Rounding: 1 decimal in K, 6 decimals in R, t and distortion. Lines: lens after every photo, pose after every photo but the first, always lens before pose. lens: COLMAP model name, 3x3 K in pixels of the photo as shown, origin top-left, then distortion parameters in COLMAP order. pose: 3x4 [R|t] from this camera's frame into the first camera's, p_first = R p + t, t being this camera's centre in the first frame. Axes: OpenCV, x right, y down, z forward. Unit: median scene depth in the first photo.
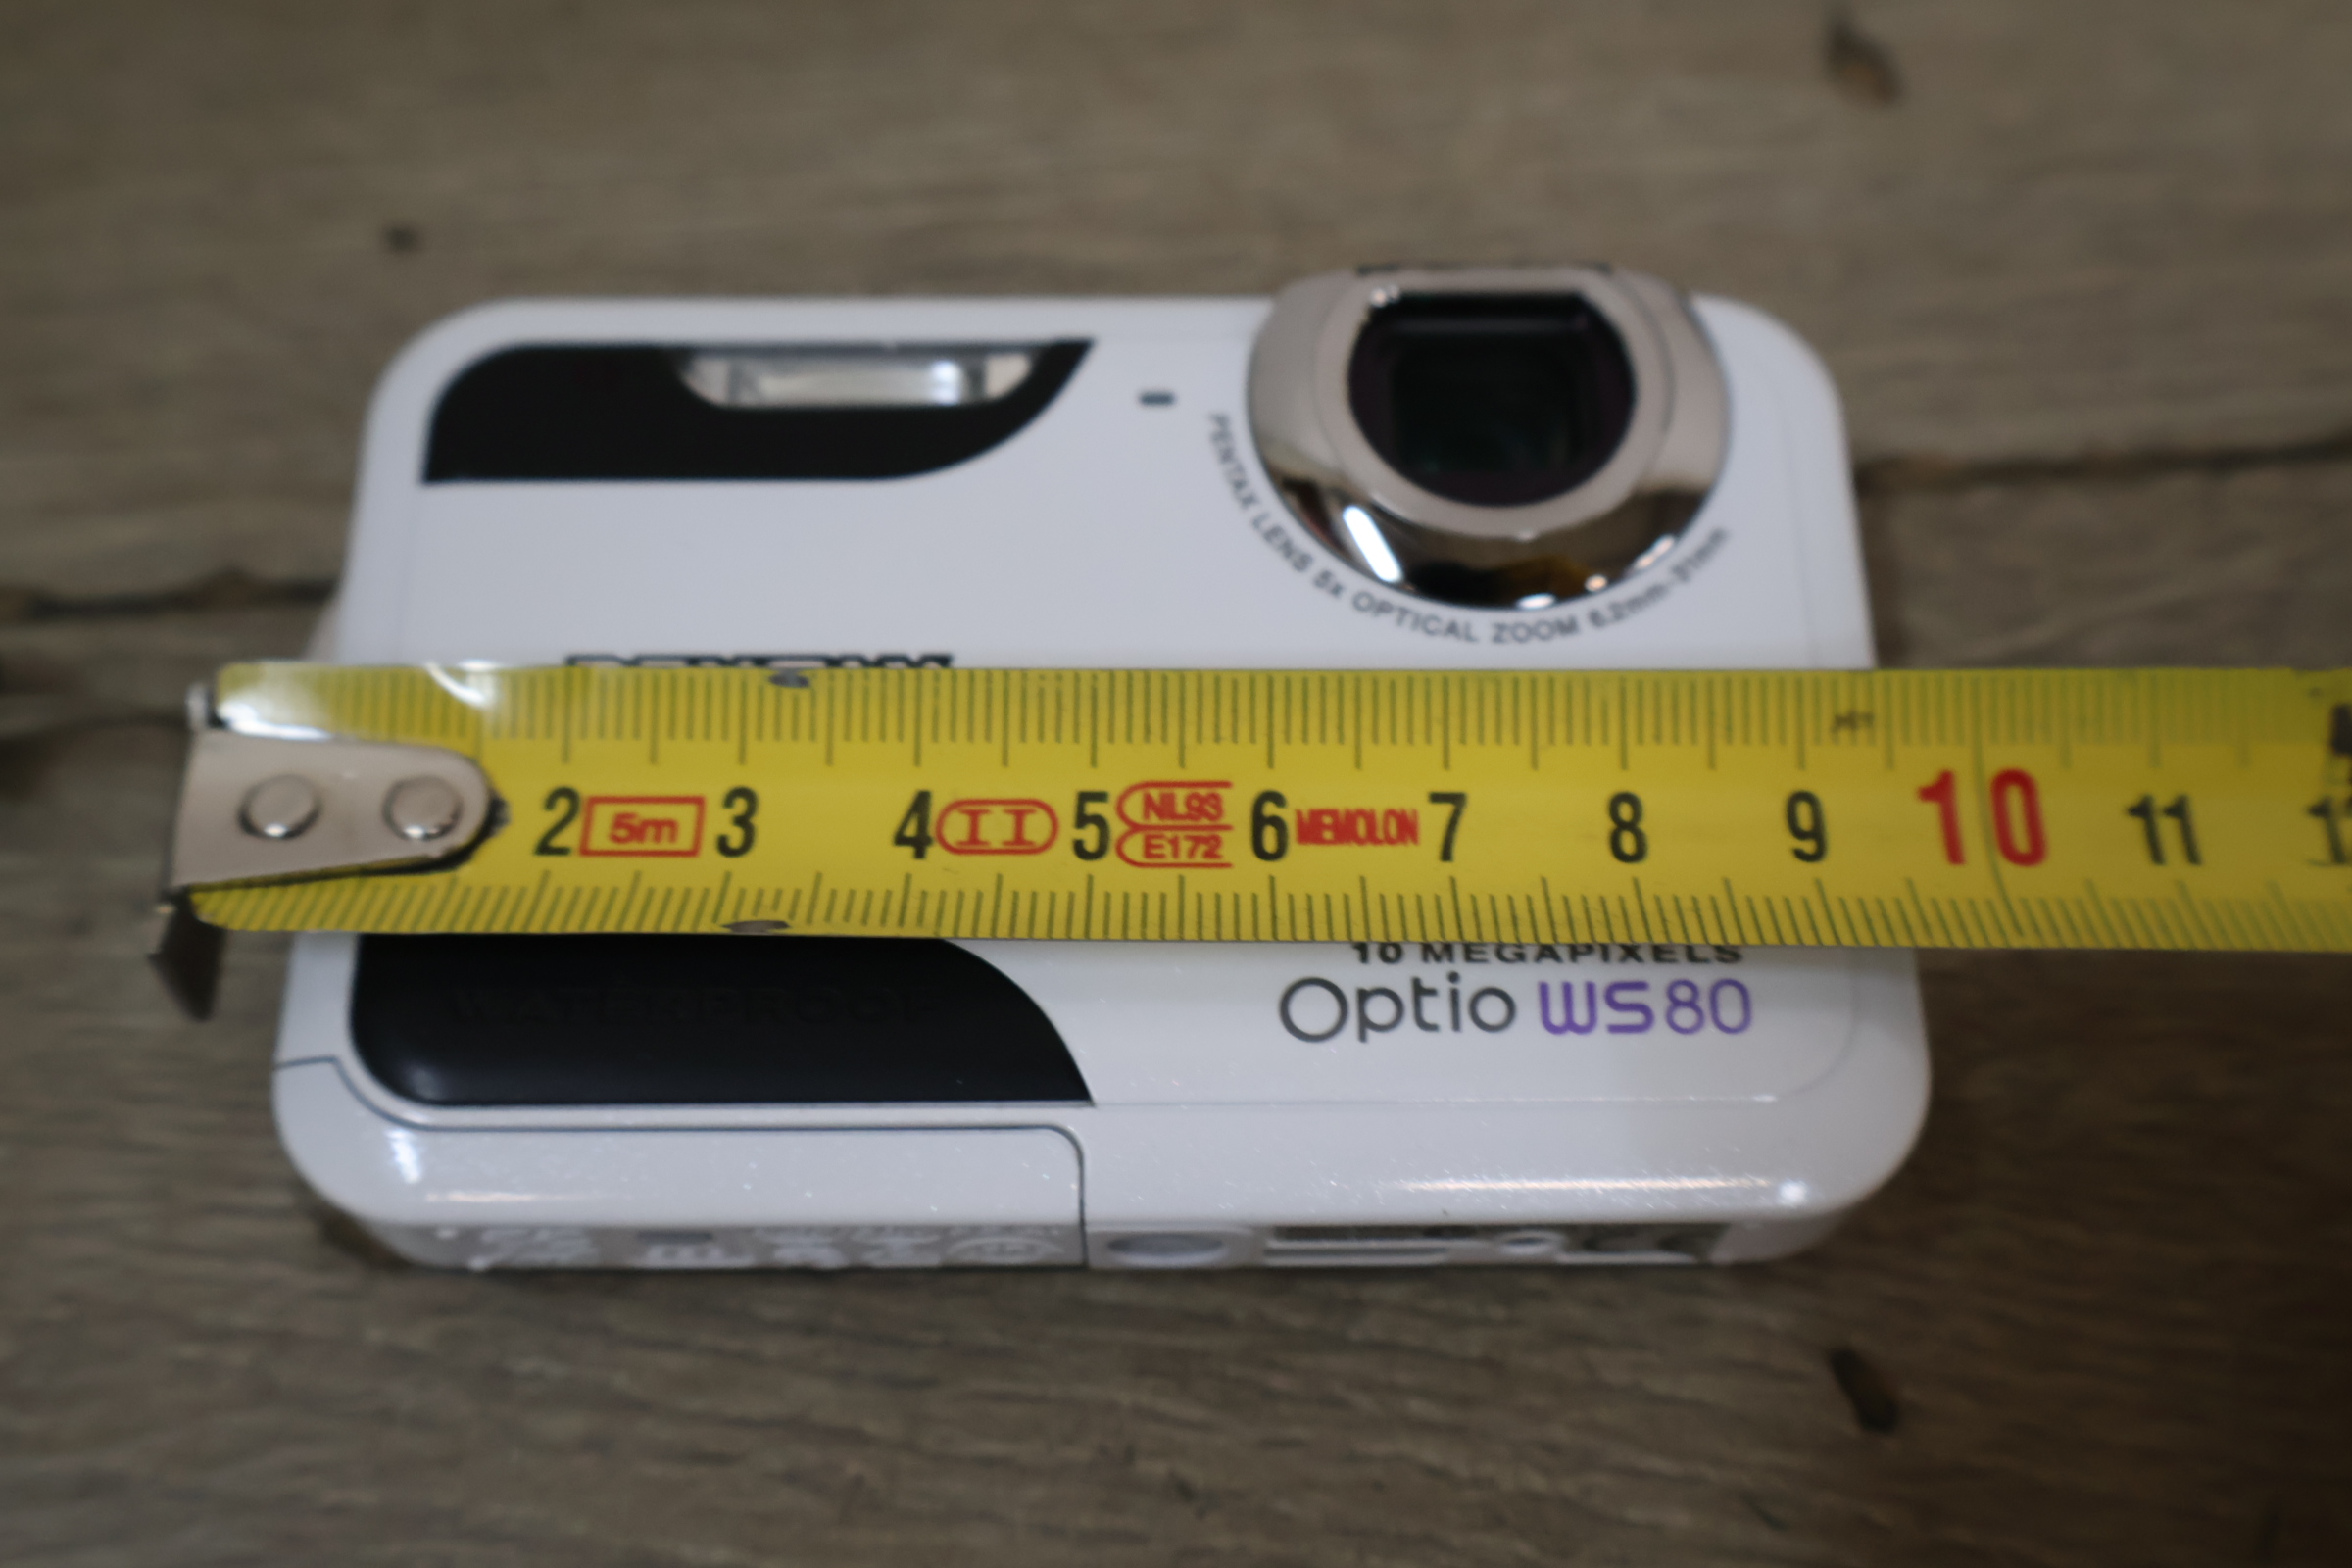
lens RADIAL K [[2617.1, 0, 1176.0], [0, 2617.1, 784.0], [0, 0, 1]] dist [0.032172, -0.005216]
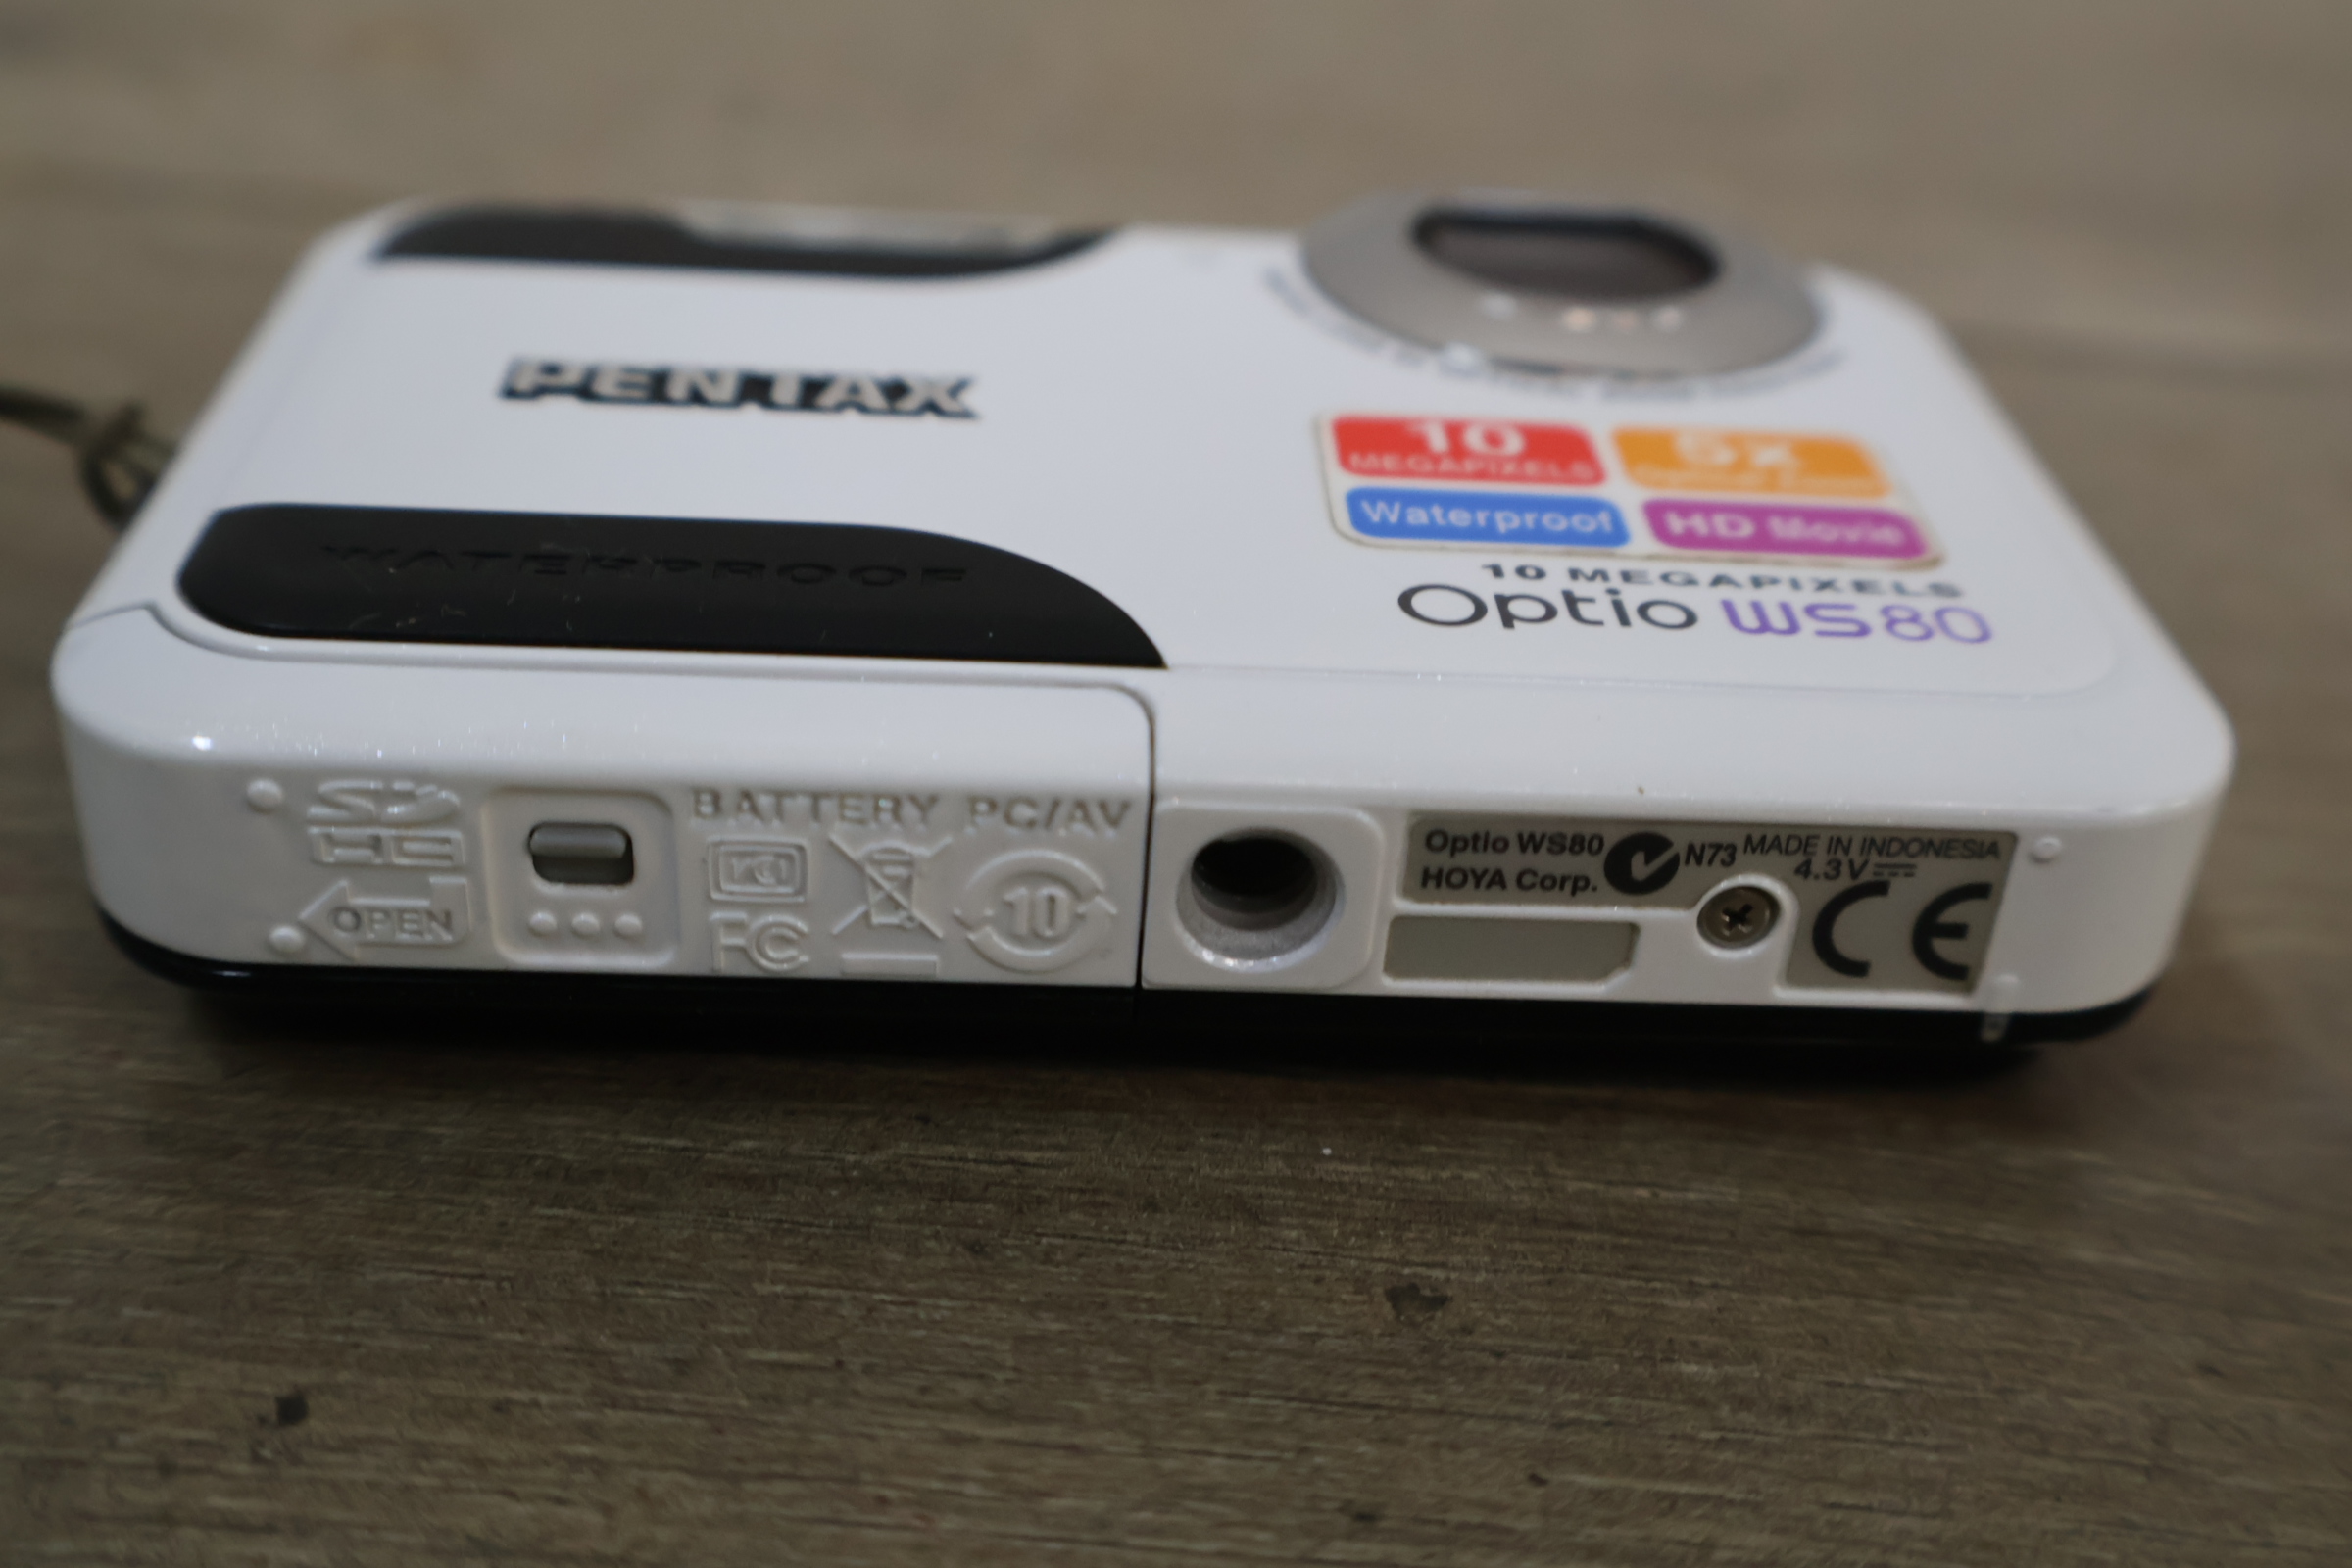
lens RADIAL K [[2617.1, 0, 1176.0], [0, 2617.1, 784.0], [0, 0, 1]] dist [0.032172, -0.005216]
pose [[0.997447, 0.033346, 0.063142, -0.074140], [0.006307, 0.839661, -0.543074, 0.551818], [-0.071127, 0.542086, 0.837307, 0.374260]]
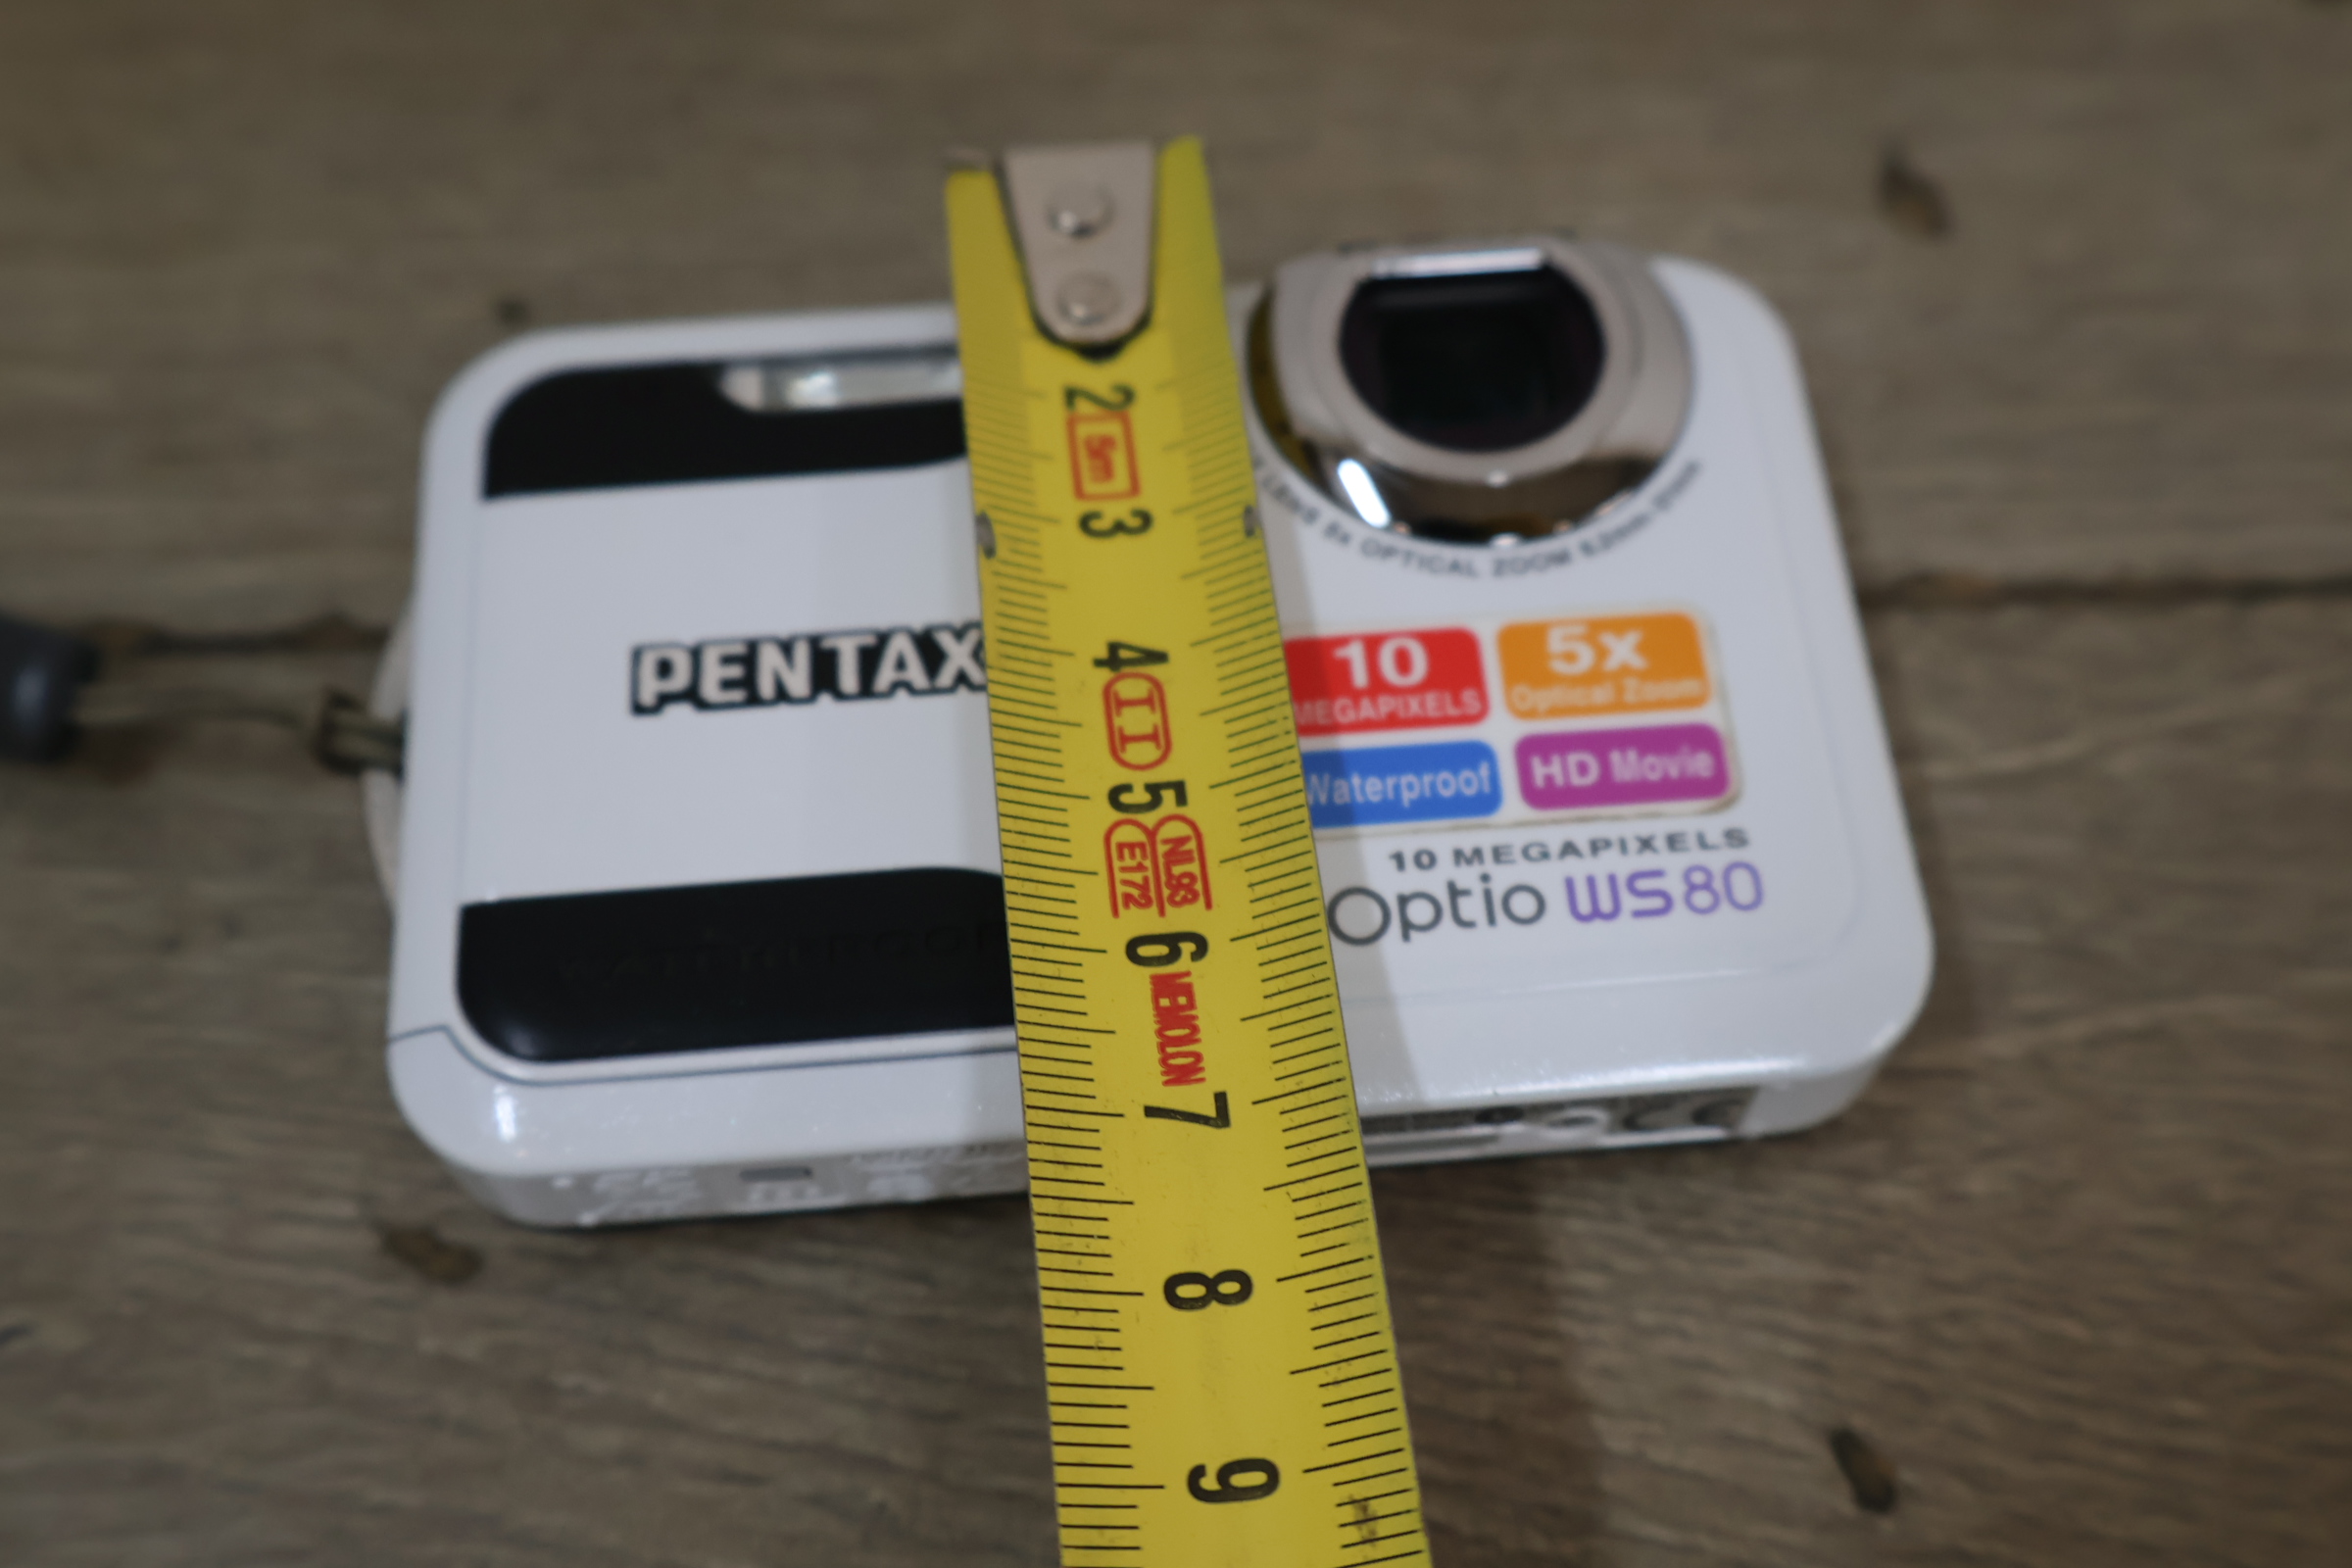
lens RADIAL K [[2617.1, 0, 1176.0], [0, 2617.1, 784.0], [0, 0, 1]] dist [0.032172, -0.005216]
pose [[0.997231, -0.069953, 0.025246, -0.045012], [0.071052, 0.996427, -0.045655, 0.075185], [-0.021962, 0.047323, 0.998638, -0.073437]]
